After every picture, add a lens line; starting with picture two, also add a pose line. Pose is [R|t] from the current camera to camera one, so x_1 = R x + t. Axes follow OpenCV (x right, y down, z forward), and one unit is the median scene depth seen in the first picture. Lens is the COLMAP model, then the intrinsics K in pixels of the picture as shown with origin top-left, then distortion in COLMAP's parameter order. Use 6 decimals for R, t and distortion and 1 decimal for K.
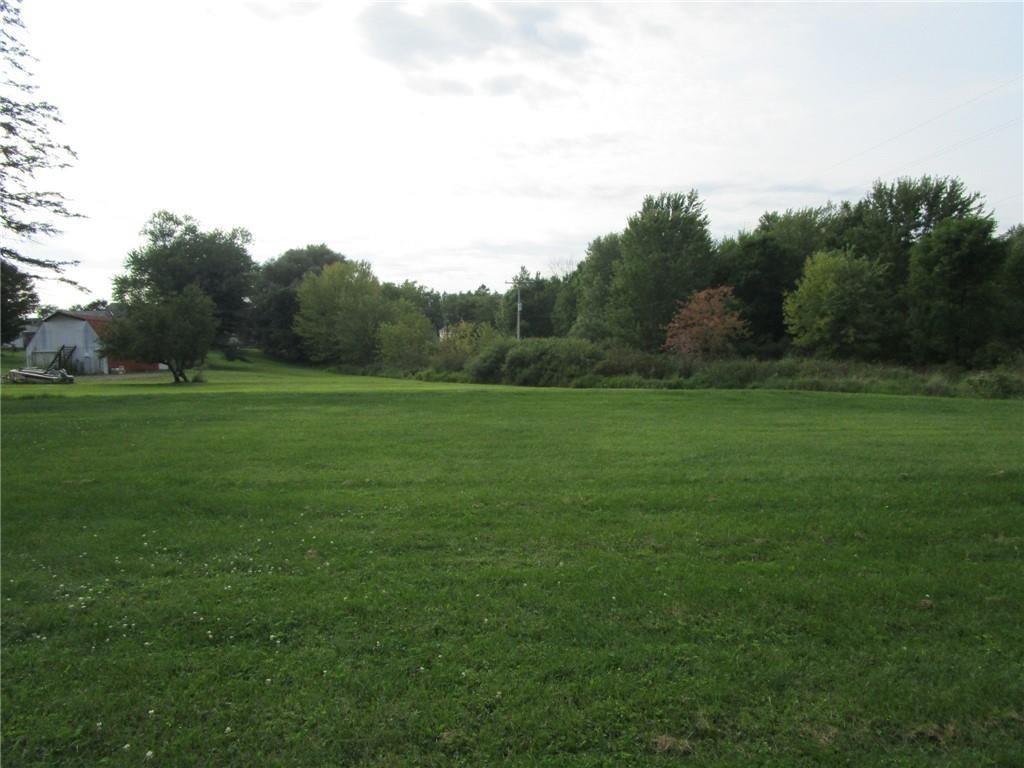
lens RADIAL K [[736.9, 0, 512.0], [0, 736.9, 384.0], [0, 0, 1]] dist [-0.002009, -0.002831]
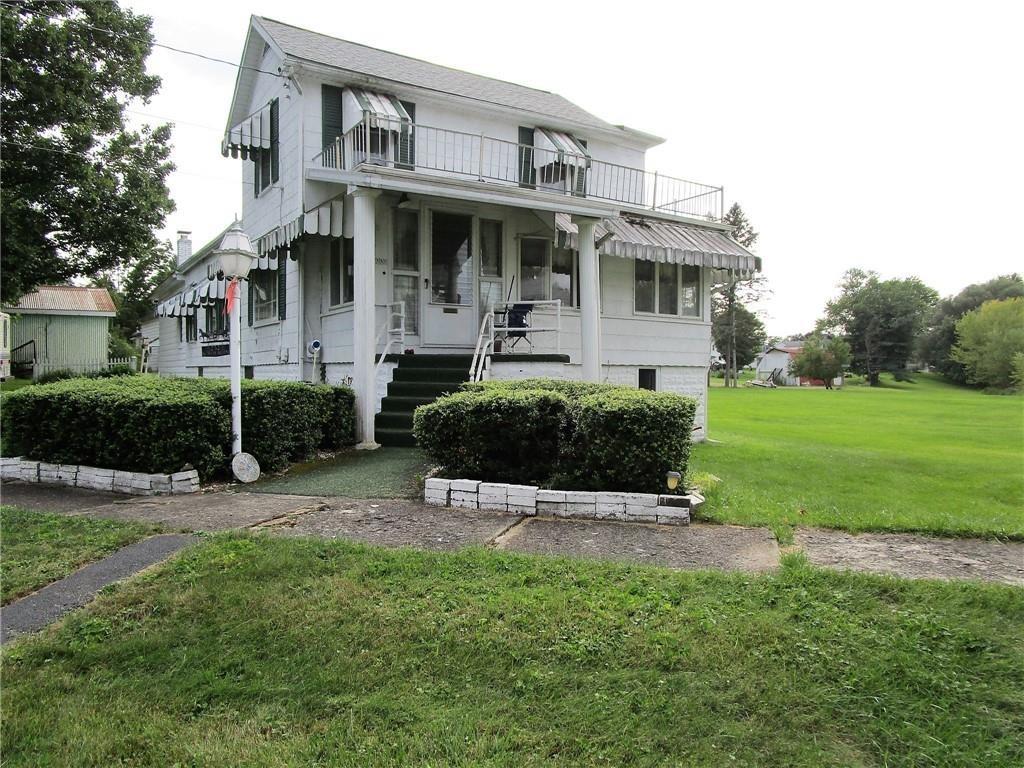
lens RADIAL K [[736.9, 0, 512.0], [0, 736.9, 384.0], [0, 0, 1]] dist [-0.002009, -0.002831]
pose [[0.612287, 0.035485, -0.789839, 0.219647], [-0.058294, 0.998299, -0.000339, 0.012584], [0.788484, 0.046250, 0.613314, -0.314318]]
